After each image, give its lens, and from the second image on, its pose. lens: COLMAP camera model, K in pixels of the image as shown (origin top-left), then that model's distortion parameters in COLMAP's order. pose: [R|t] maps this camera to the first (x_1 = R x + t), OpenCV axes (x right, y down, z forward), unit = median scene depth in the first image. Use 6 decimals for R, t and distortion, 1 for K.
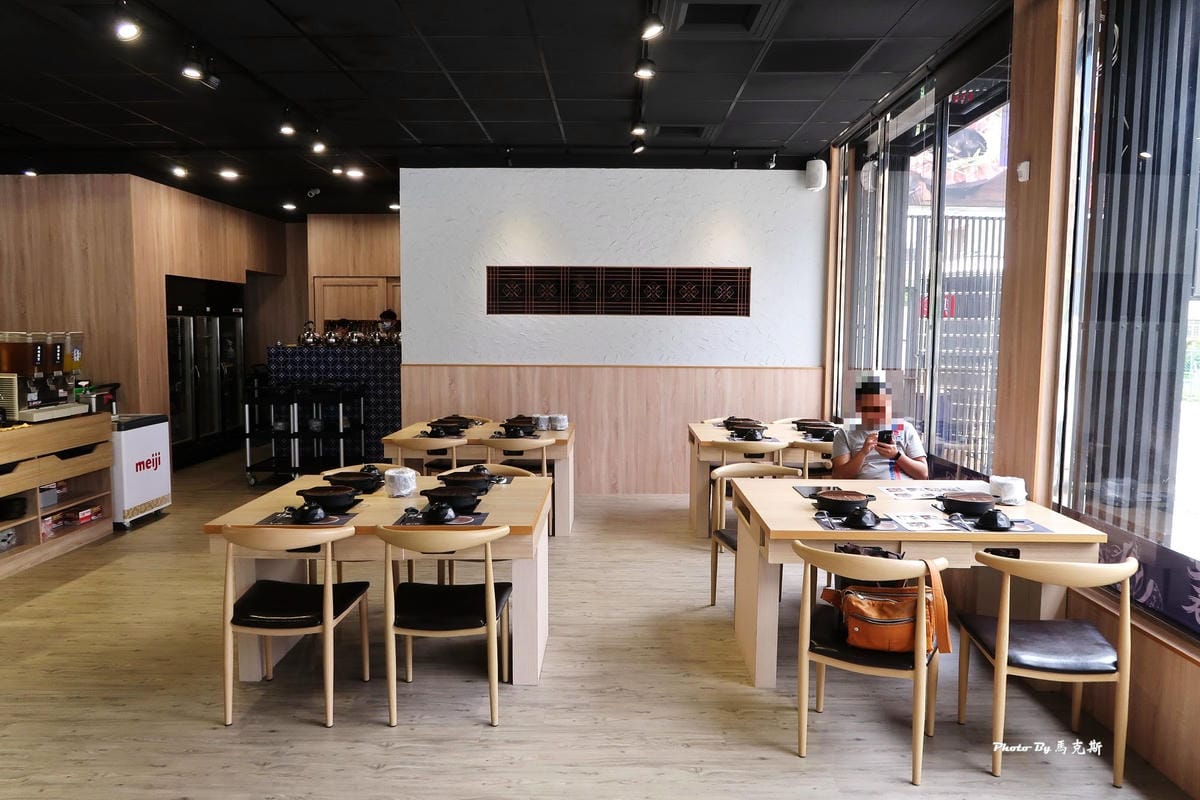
lens RADIAL K [[805.3, 0, 616.3], [0, 805.3, 387.5], [0, 0, 1]] dist [-0.027593, 0.000150]
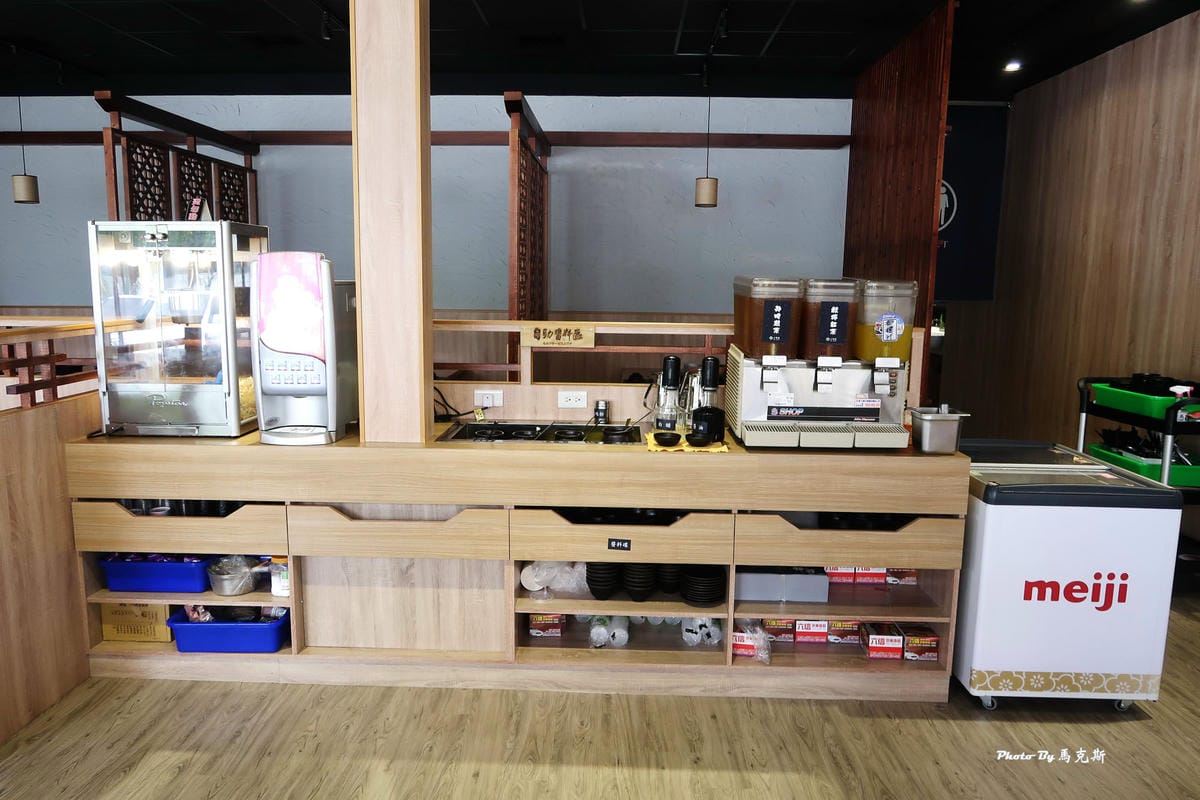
lens RADIAL K [[805.3, 0, 616.3], [0, 805.3, 387.5], [0, 0, 1]] dist [-0.027593, 0.000150]
pose [[-0.030404, 0.129243, -0.991147, -0.172780], [-0.098450, 0.986396, 0.131644, -0.050982], [0.994677, 0.101580, -0.017266, 0.802735]]
